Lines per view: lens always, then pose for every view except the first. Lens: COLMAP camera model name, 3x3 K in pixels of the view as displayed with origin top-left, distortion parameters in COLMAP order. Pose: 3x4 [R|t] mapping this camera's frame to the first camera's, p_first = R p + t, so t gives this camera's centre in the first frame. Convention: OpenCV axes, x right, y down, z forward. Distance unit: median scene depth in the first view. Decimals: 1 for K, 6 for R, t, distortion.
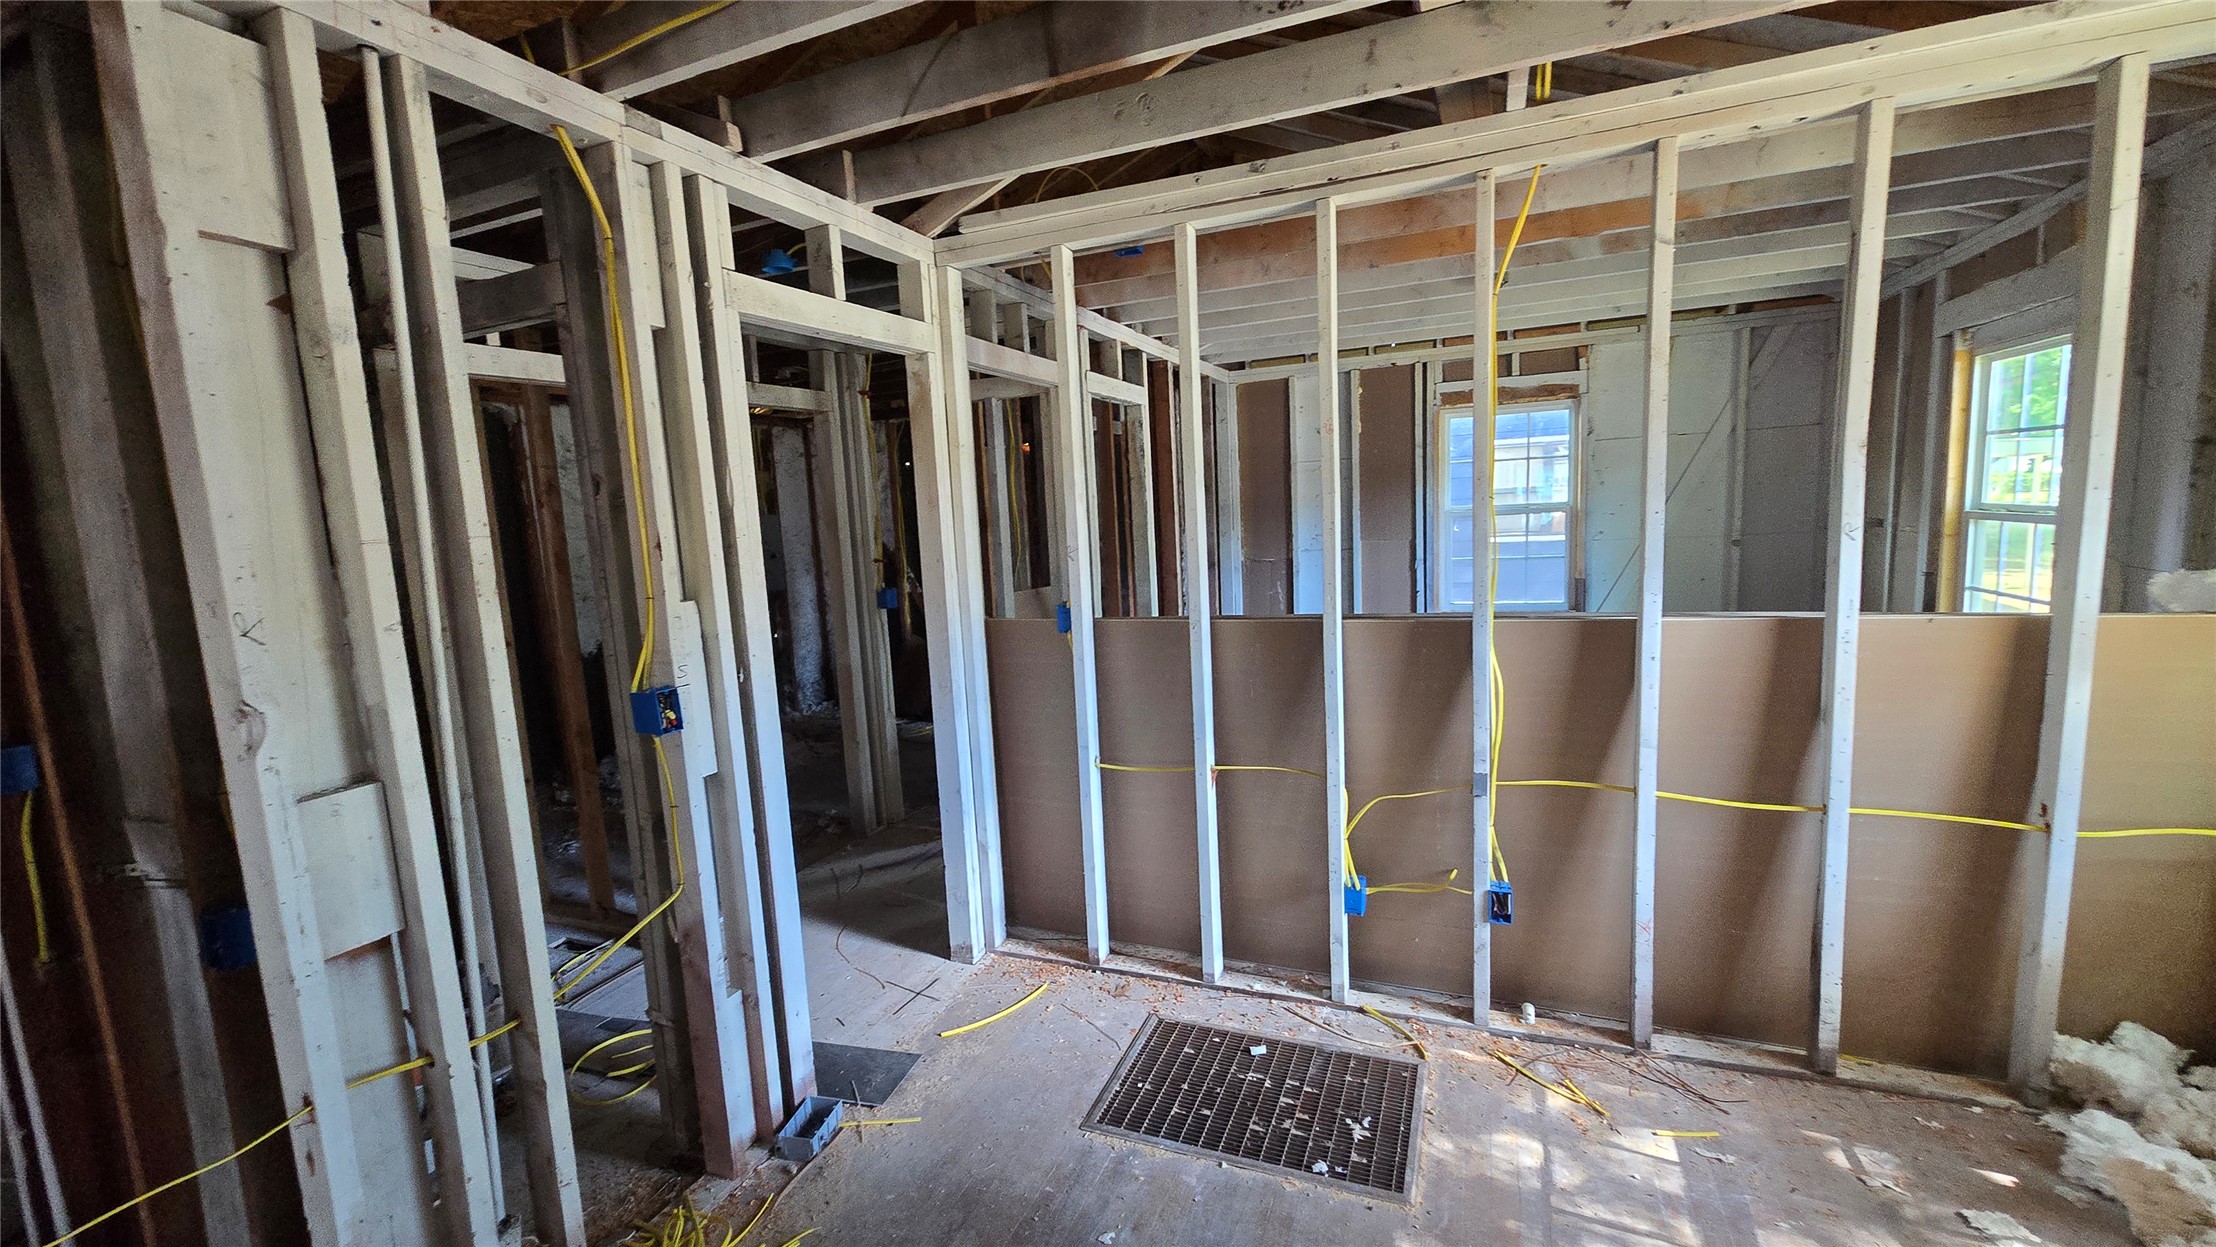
lens RADIAL K [[918.2, 0, 1106.6], [0, 918.2, 632.4], [0, 0, 1]] dist [0.001319, -0.000498]
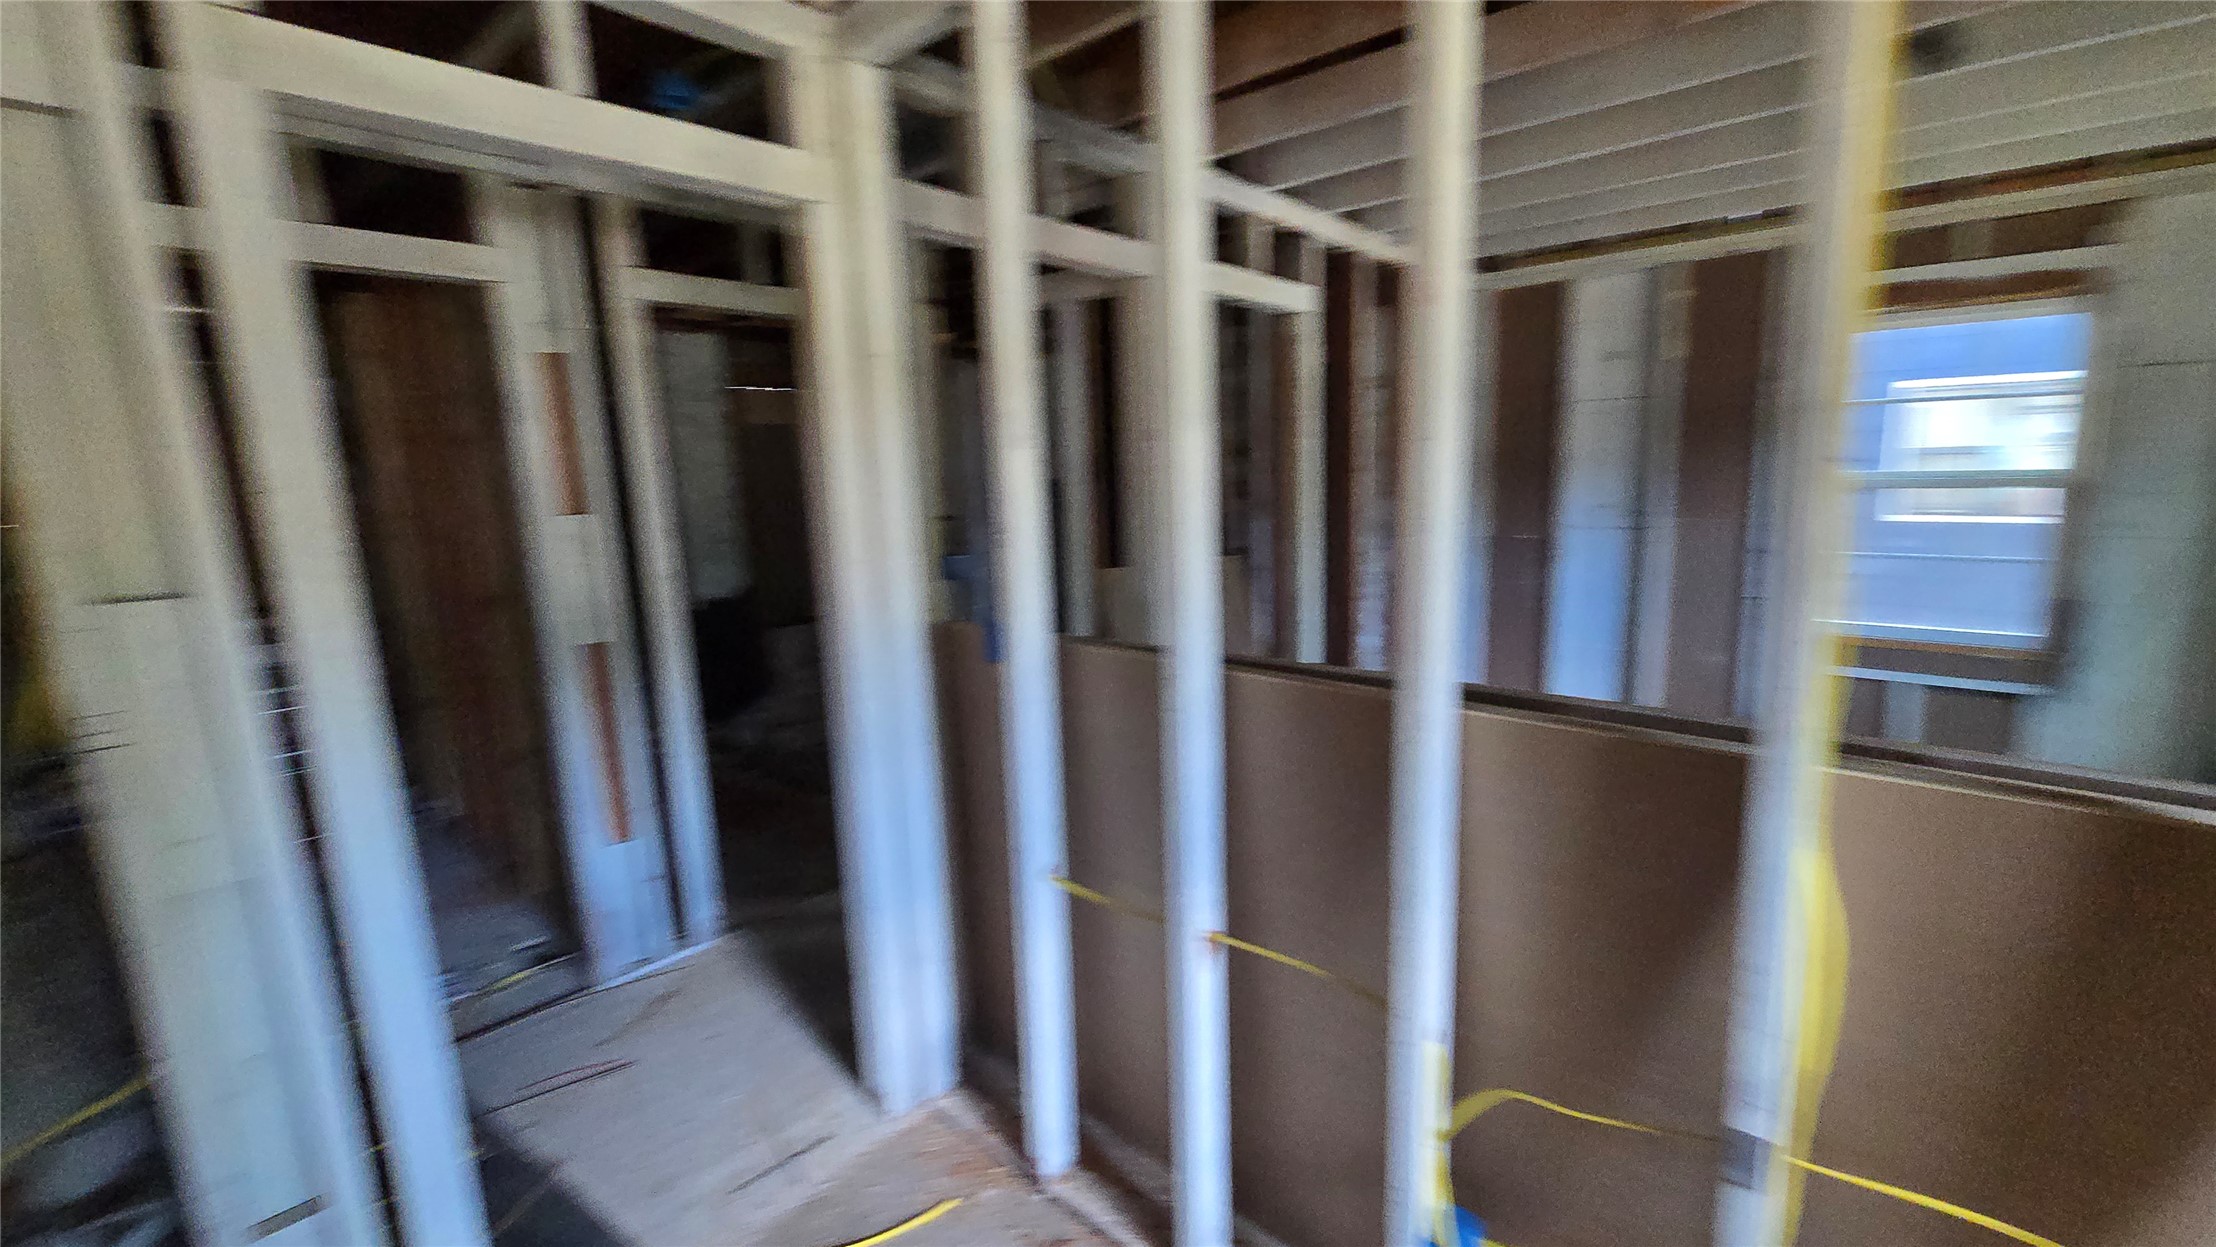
lens RADIAL K [[918.2, 0, 1106.6], [0, 918.2, 632.4], [0, 0, 1]] dist [0.001319, -0.000498]
pose [[0.951305, 0.088410, -0.295299, 0.140943], [-0.070052, 0.994927, 0.072199, -0.051435], [0.300184, -0.047997, 0.952673, 0.312957]]
